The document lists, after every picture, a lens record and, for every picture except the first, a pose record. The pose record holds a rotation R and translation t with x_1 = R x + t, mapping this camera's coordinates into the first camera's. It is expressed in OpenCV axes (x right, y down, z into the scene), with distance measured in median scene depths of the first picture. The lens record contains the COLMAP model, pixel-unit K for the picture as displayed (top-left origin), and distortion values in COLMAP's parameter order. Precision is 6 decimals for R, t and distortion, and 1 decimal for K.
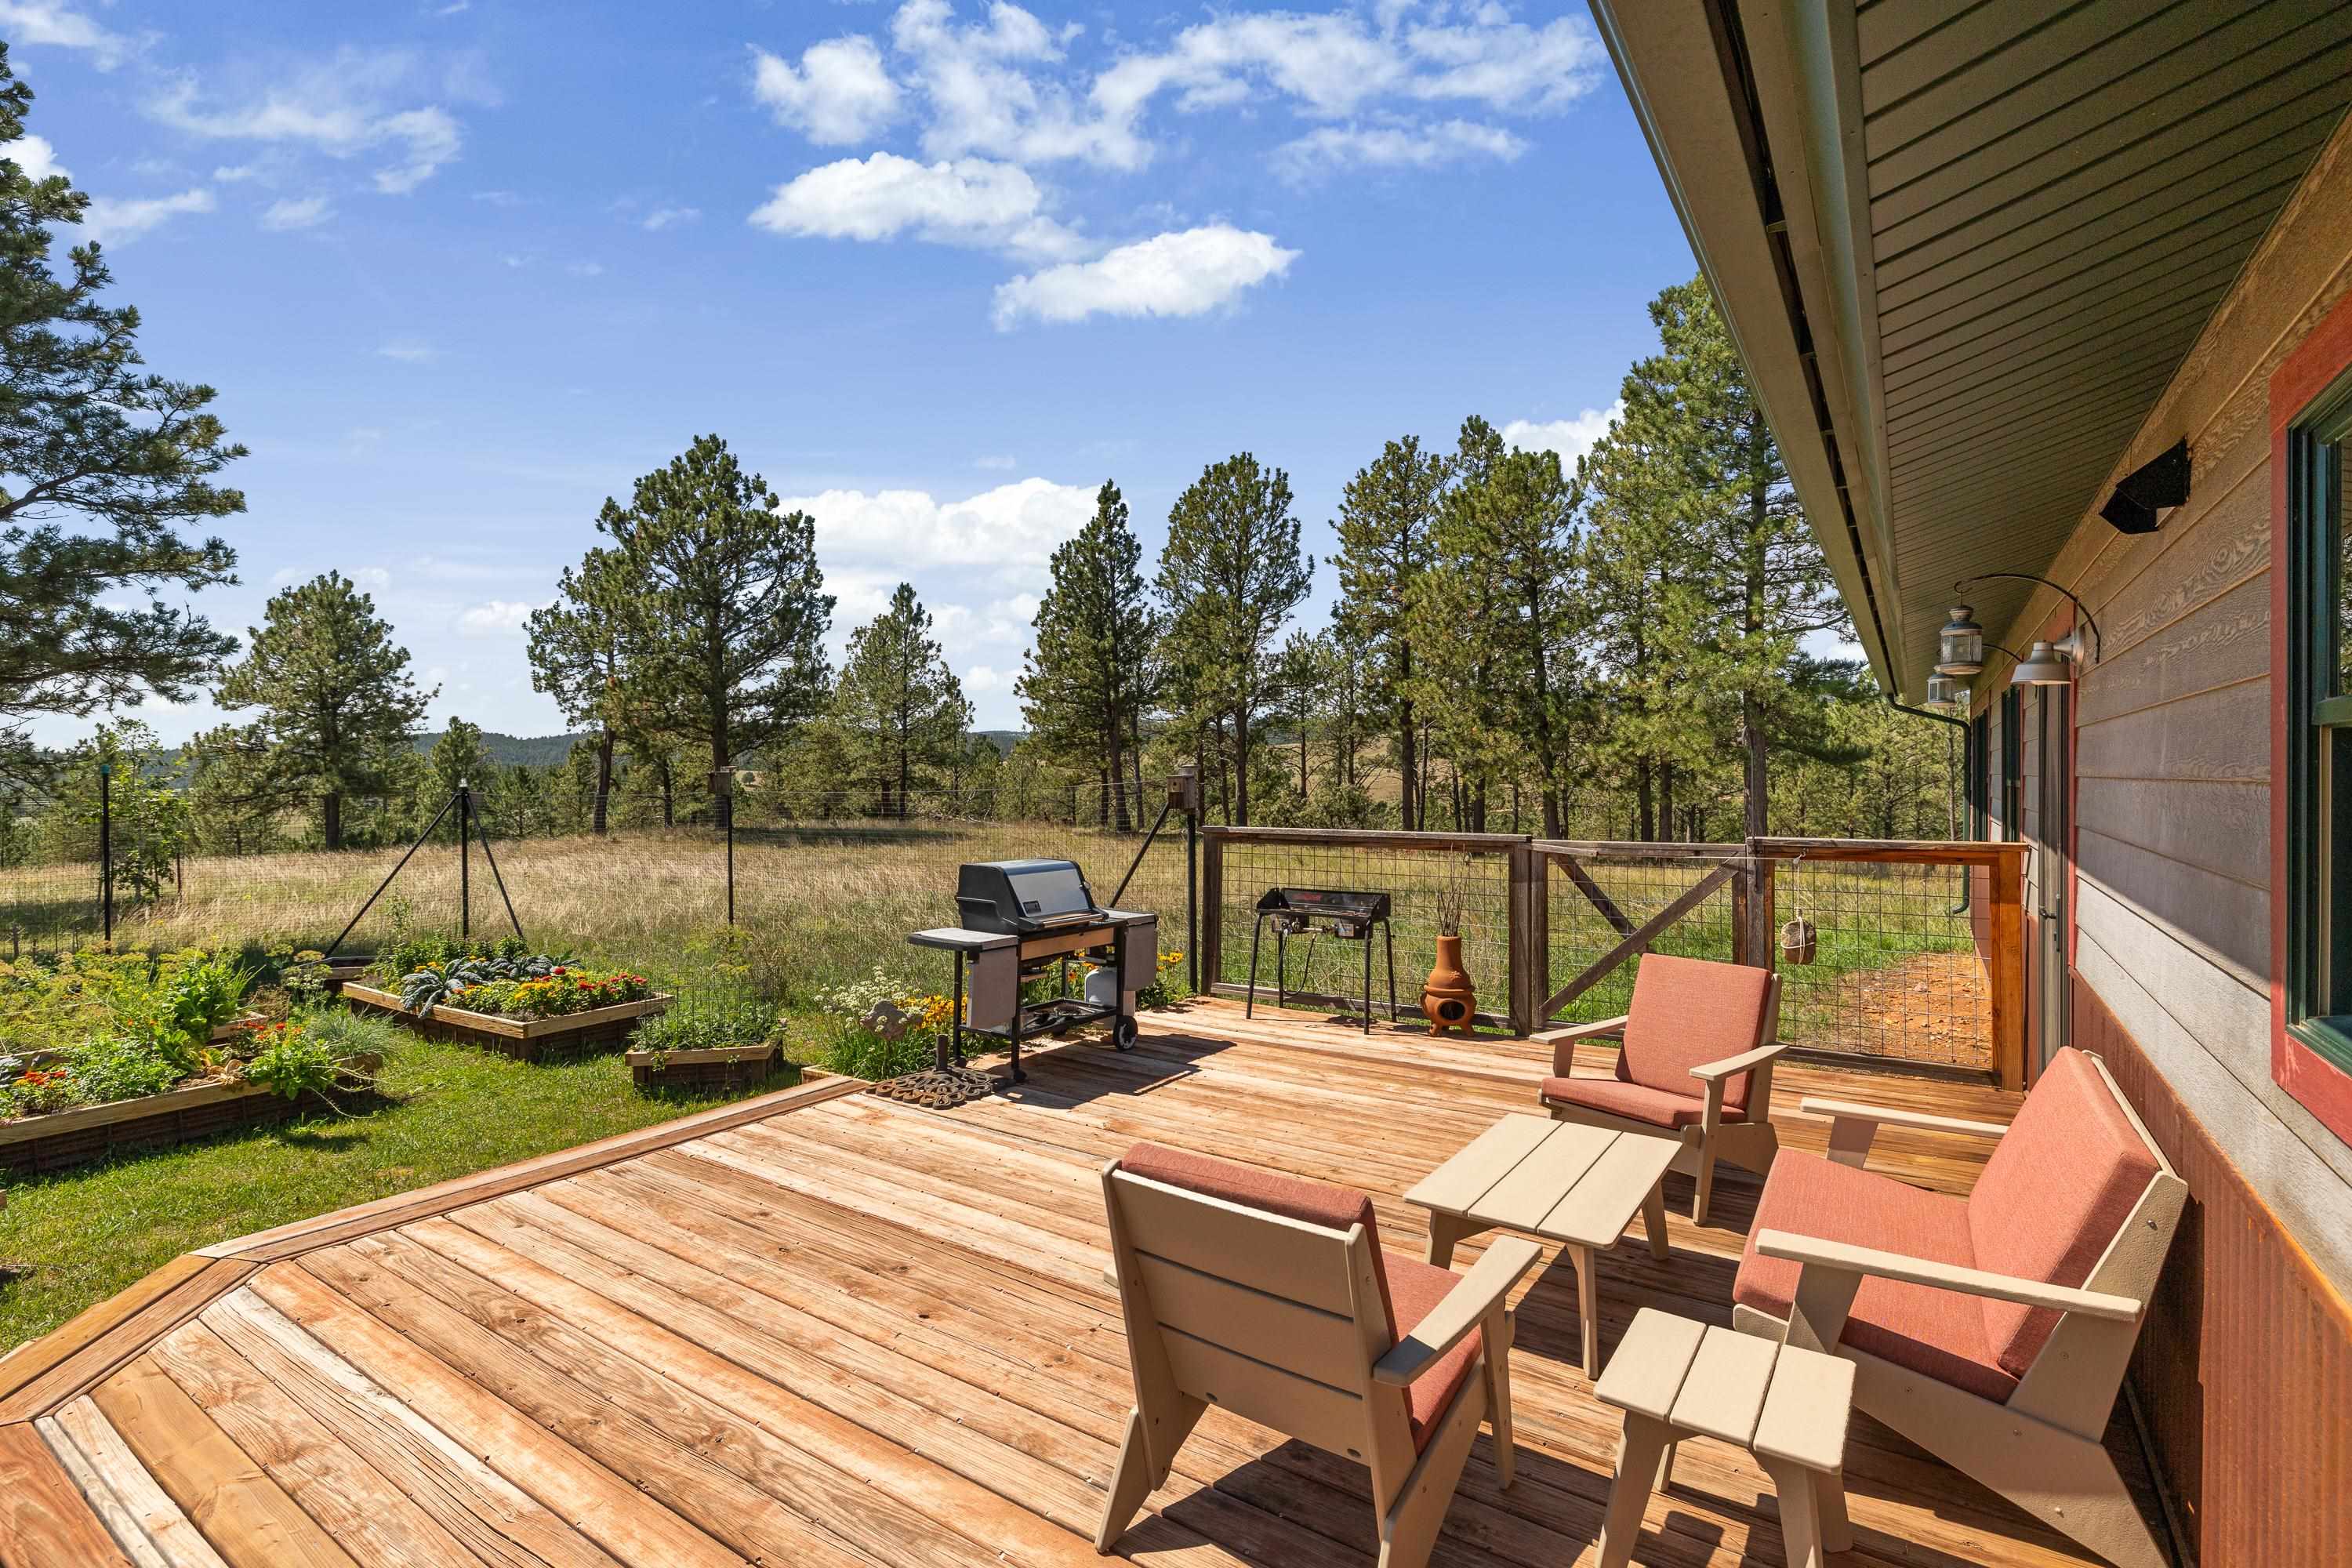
lens RADIAL K [[1120.8, 0, 1178.0], [0, 1120.8, 785.2], [0, 0, 1]] dist [0.000681, -0.000201]
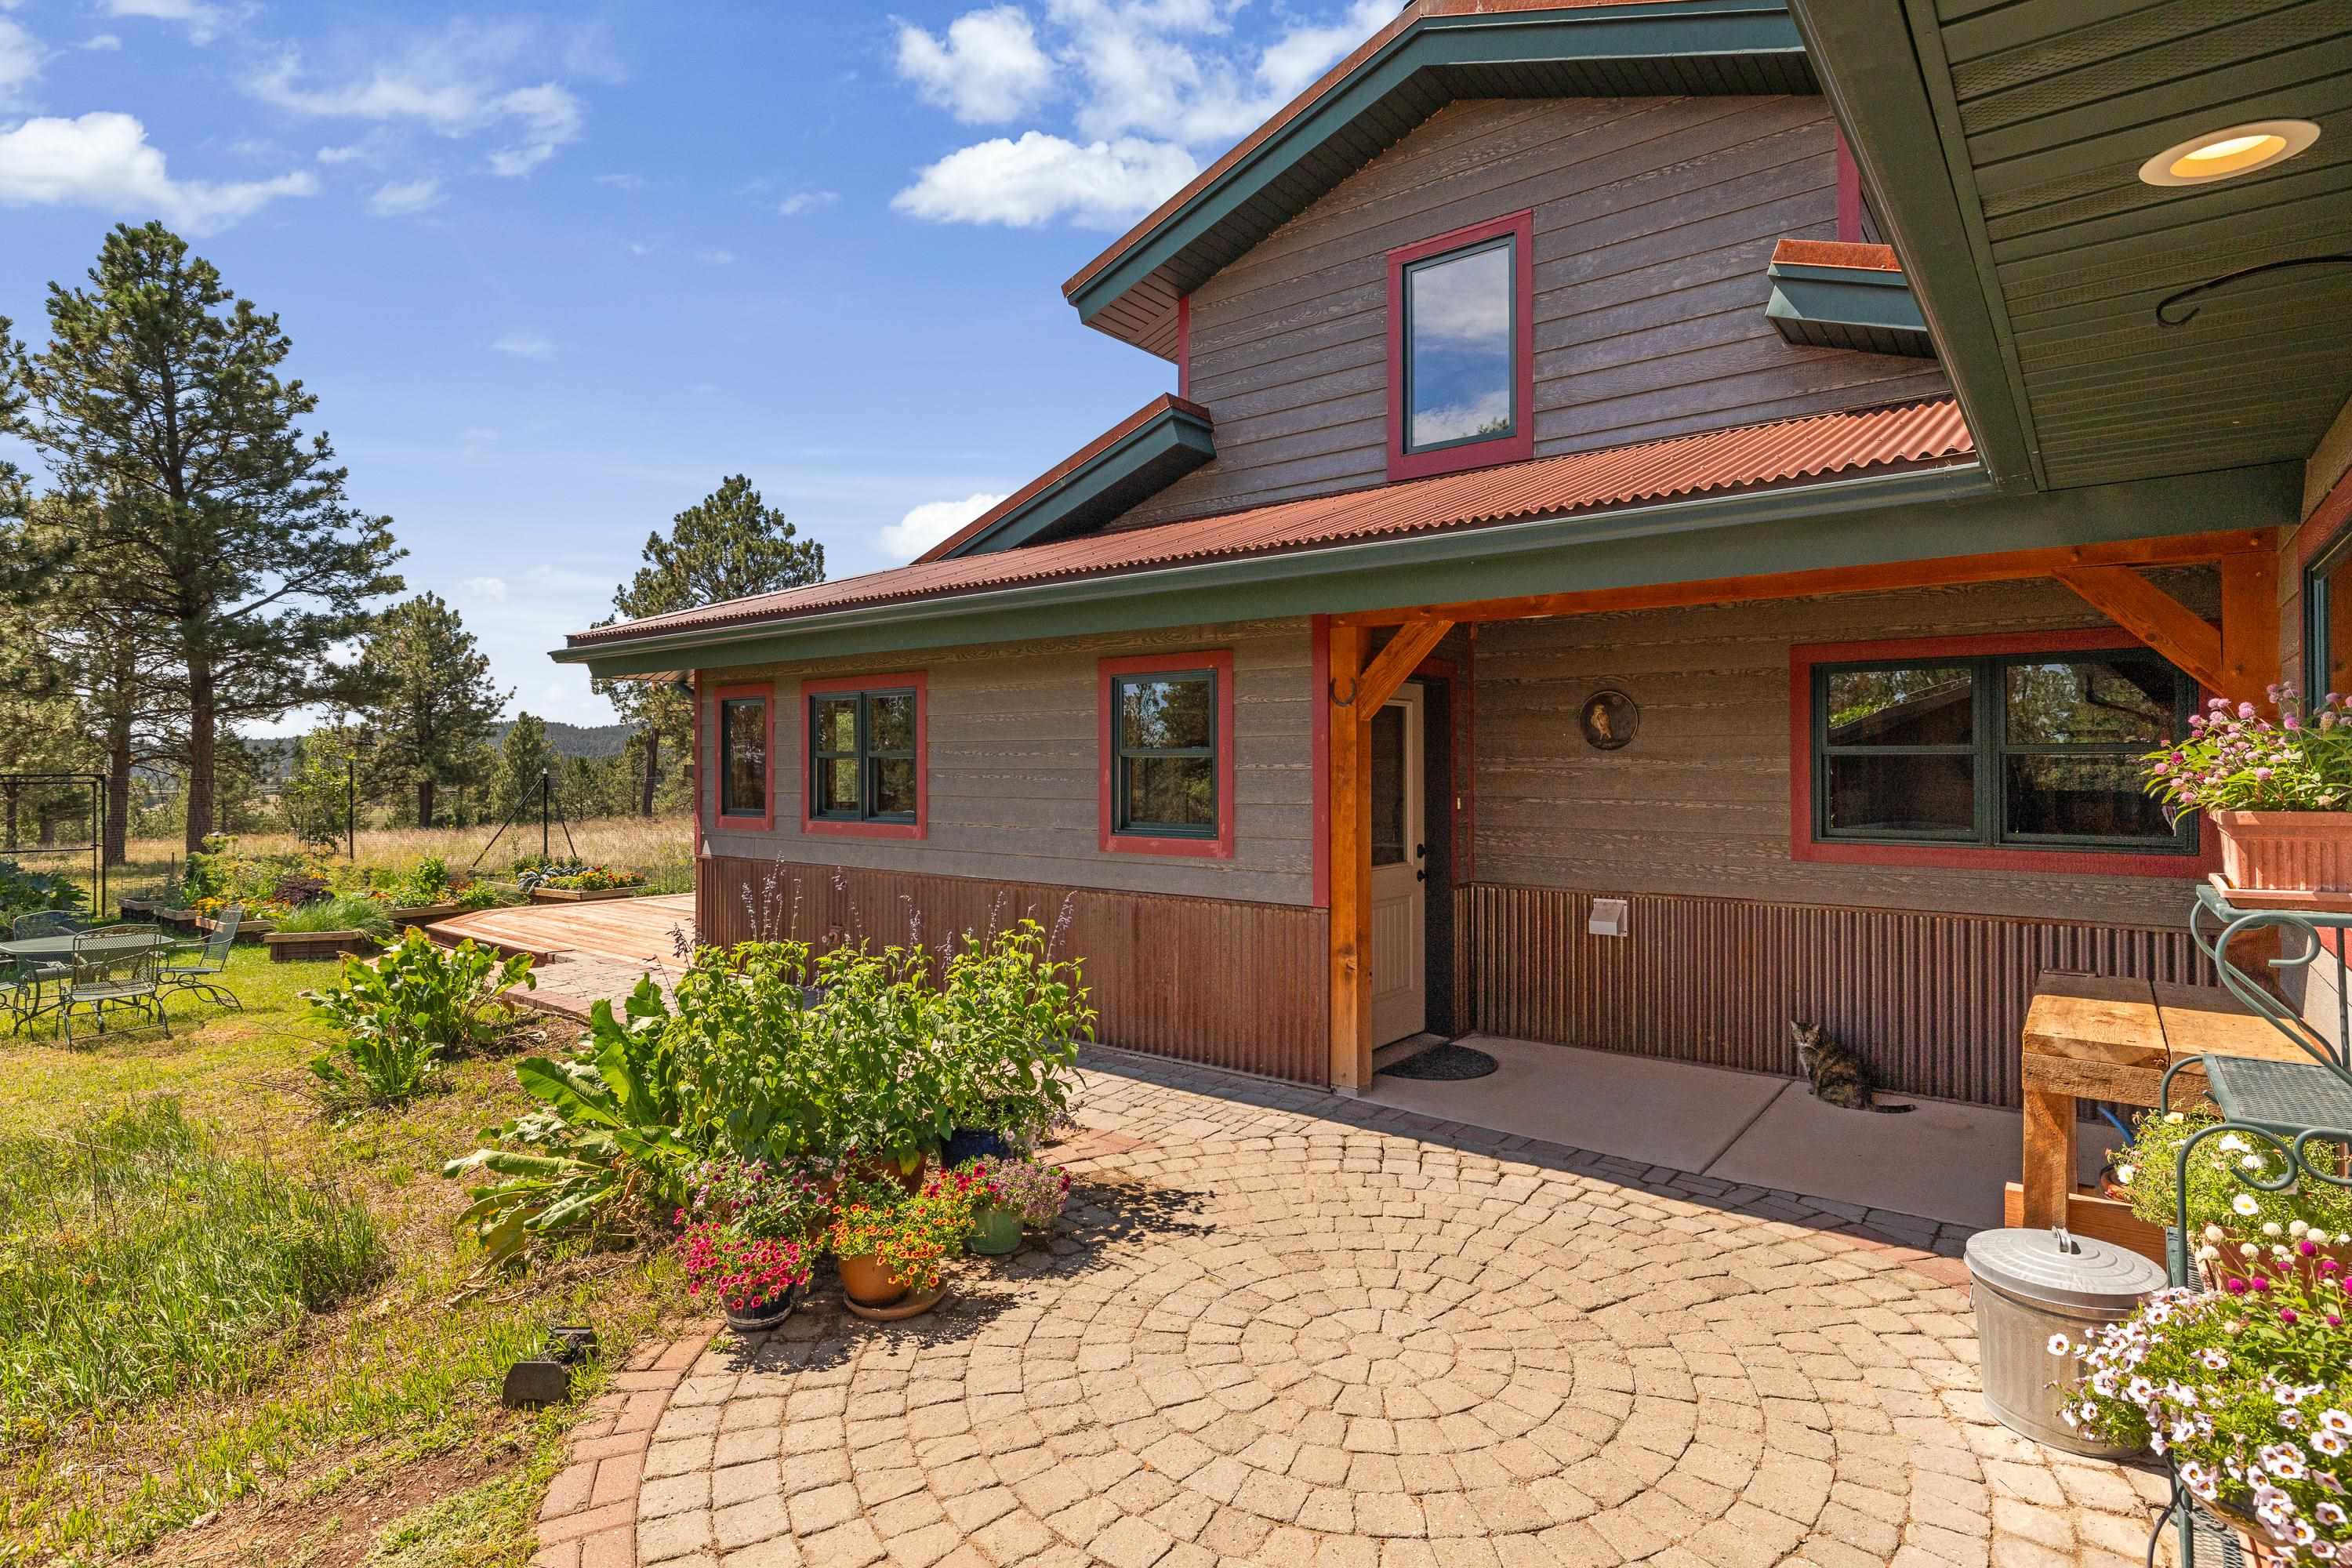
lens RADIAL K [[1203.2, 0, 1169.3], [0, 1203.2, 770.0], [0, 0, 1]] dist [-0.003575, -0.000189]
pose [[0.997110, 0.000656, -0.075974, 0.128323], [-0.001096, 0.999983, -0.005754, 0.002230], [0.075969, 0.005820, 0.997093, -0.216633]]
